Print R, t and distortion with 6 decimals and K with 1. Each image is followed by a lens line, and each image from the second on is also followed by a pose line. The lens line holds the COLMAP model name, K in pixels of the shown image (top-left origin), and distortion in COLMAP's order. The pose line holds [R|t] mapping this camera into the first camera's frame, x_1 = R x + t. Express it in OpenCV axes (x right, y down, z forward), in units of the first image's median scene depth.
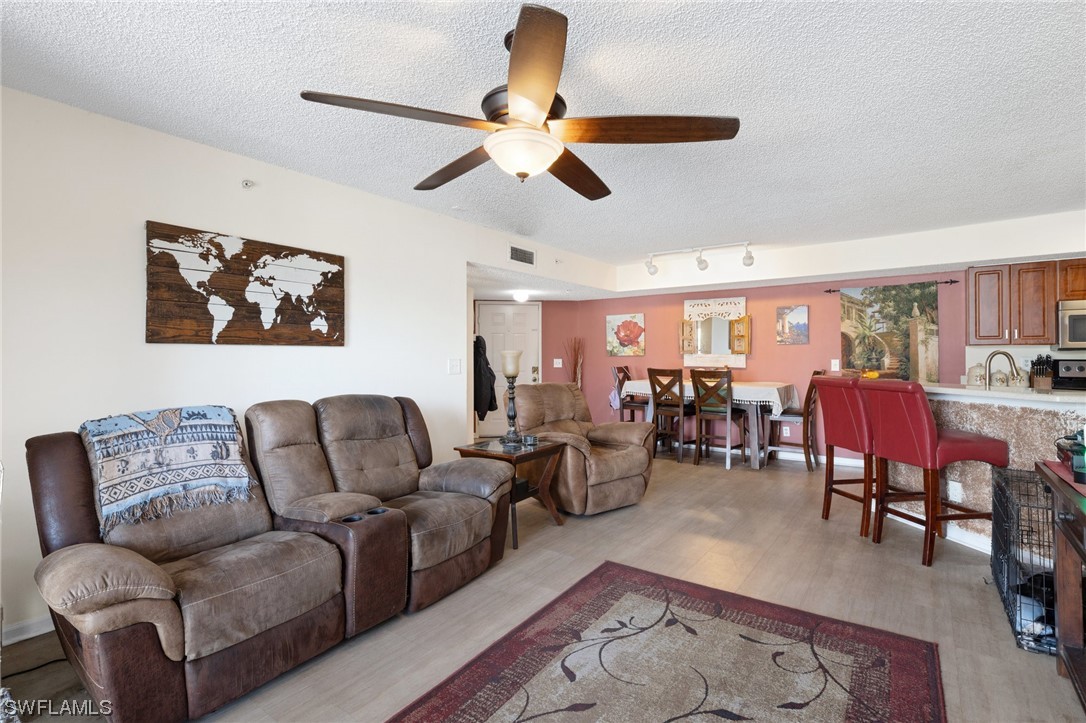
lens RADIAL K [[514.8, 0, 538.0], [0, 514.8, 352.3], [0, 0, 1]] dist [0.003482, 0.000763]
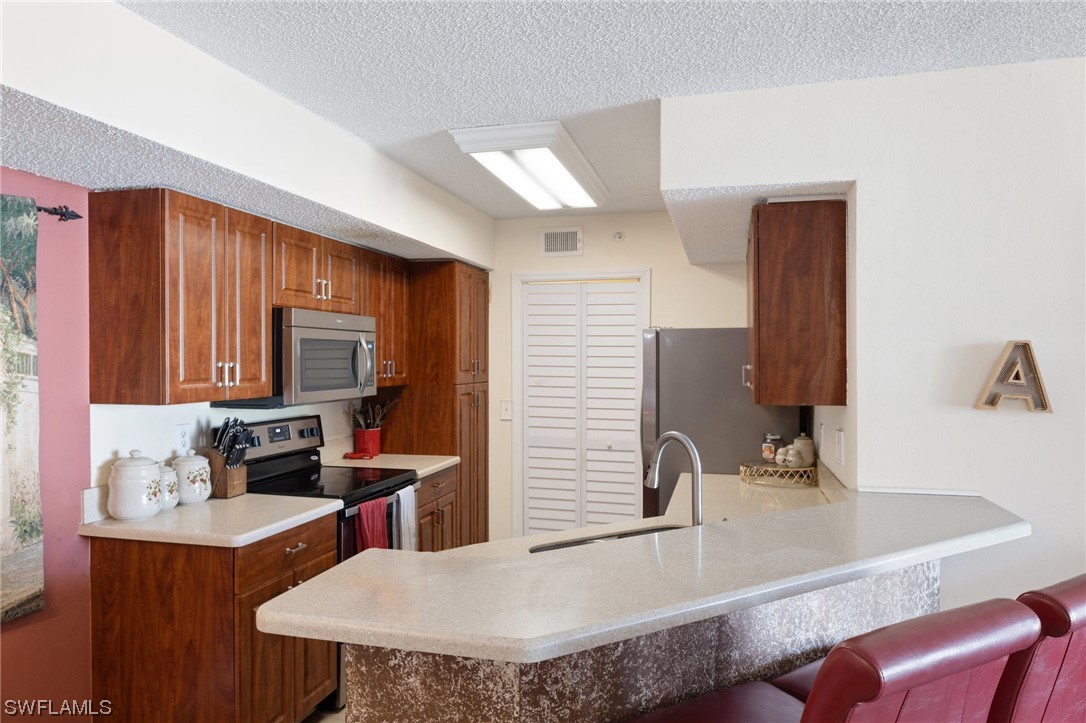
lens RADIAL K [[713.5, 0, 539.4], [0, 713.5, 364.1], [0, 0, 1]] dist [0.000060, -0.001100]
pose [[-0.378256, -0.002159, 0.925699, 0.396230], [-0.000967, 0.999998, 0.001938, -0.061942], [-0.925701, -0.000162, -0.378257, 1.358671]]
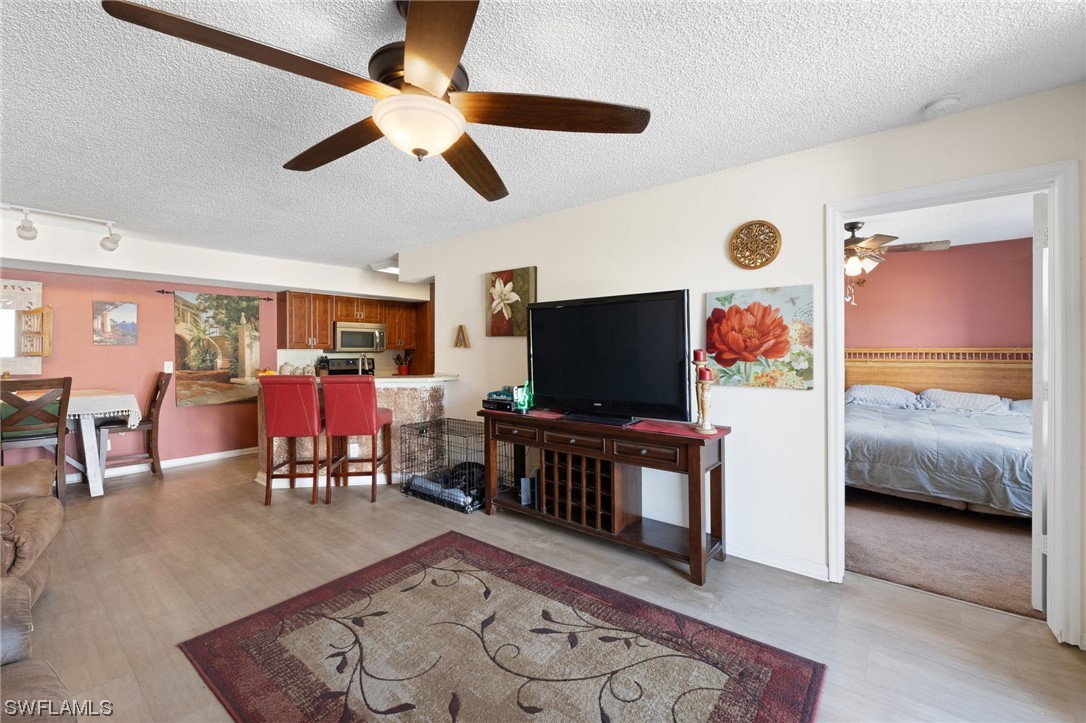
lens RADIAL K [[451.7, 0, 532.7], [0, 451.7, 352.0], [0, 0, 1]] dist [-0.000281, -0.000155]
pose [[0.056686, 0.003847, 0.998385, -0.429075], [-0.000030, 0.999993, -0.003852, -0.001720], [-0.998392, 0.000188, 0.056686, 0.428290]]
